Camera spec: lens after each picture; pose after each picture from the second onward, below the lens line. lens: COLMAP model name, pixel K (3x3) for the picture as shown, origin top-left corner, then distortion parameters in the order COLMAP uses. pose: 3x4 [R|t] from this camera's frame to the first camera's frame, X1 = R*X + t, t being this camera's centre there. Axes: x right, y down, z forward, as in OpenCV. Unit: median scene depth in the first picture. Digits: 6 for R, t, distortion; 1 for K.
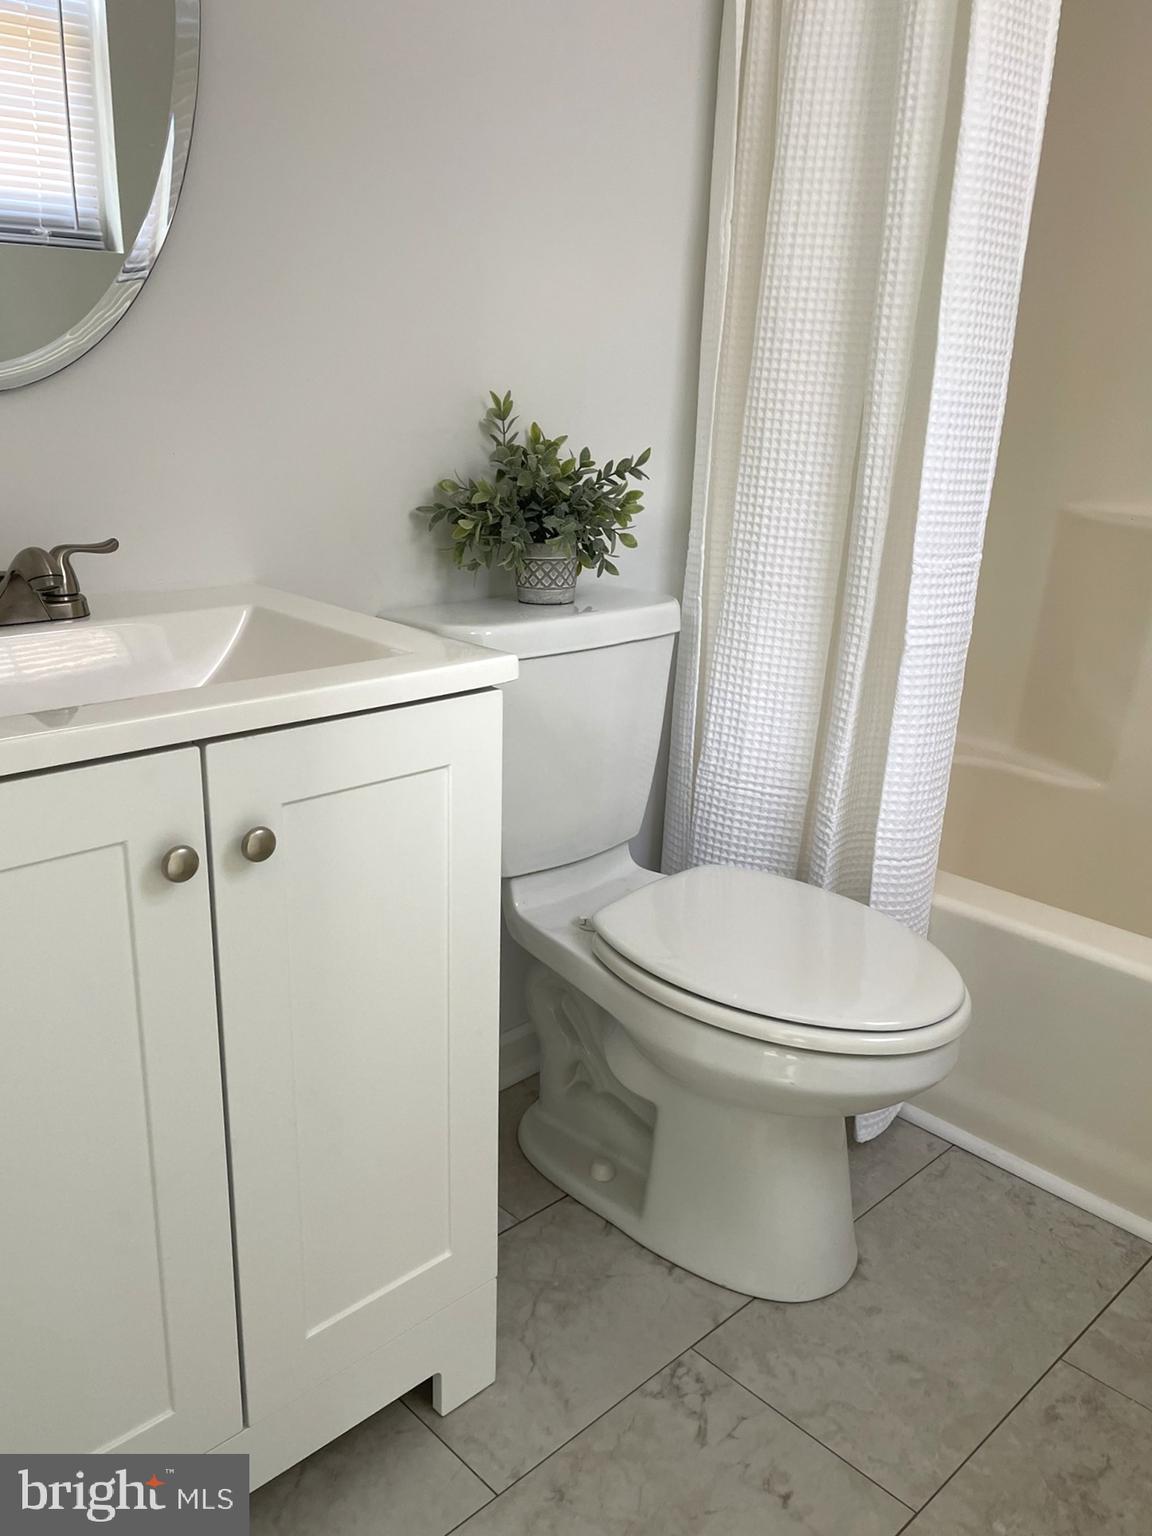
lens RADIAL K [[1190.9, 0, 514.4], [0, 1190.9, 770.9], [0, 0, 1]] dist [0.038564, -0.098031]
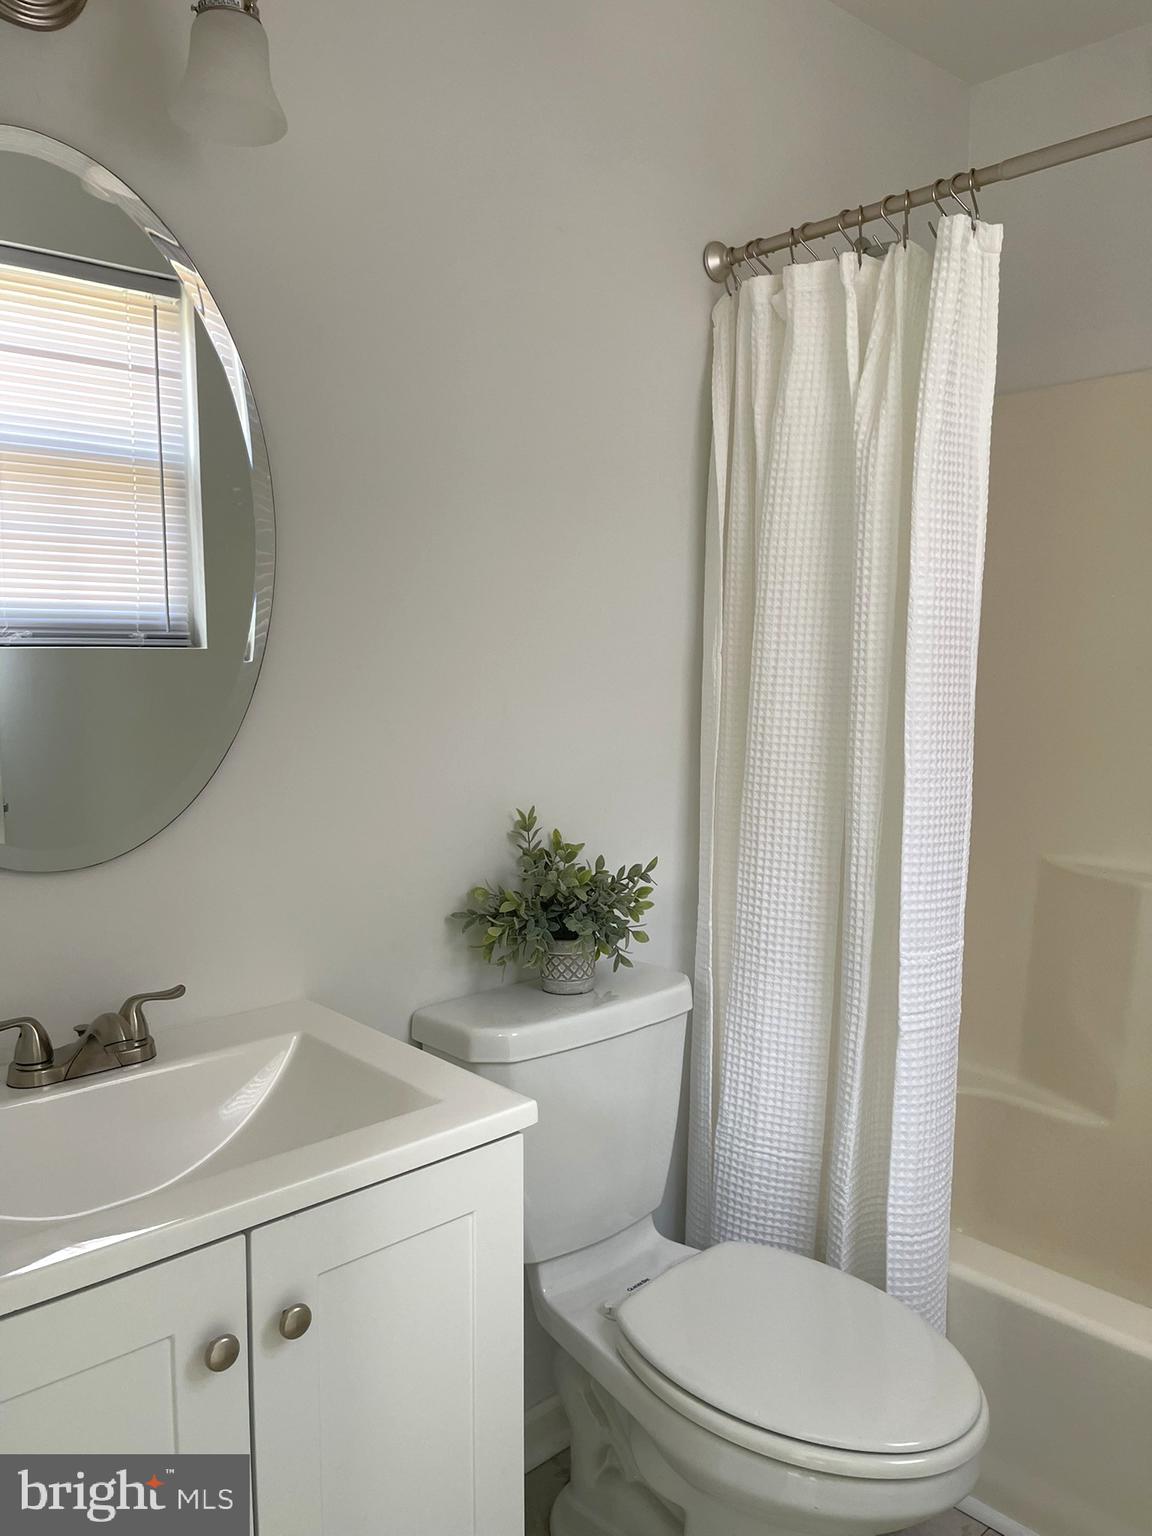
lens RADIAL K [[1115.4, 0, 525.5], [0, 1115.4, 767.9], [0, 0, 1]] dist [0.049627, -0.111339]
pose [[0.999644, -0.012304, -0.023666, 0.013331], [0.006757, 0.975117, -0.221586, -0.107637], [0.025803, 0.221347, 0.974854, -0.052106]]
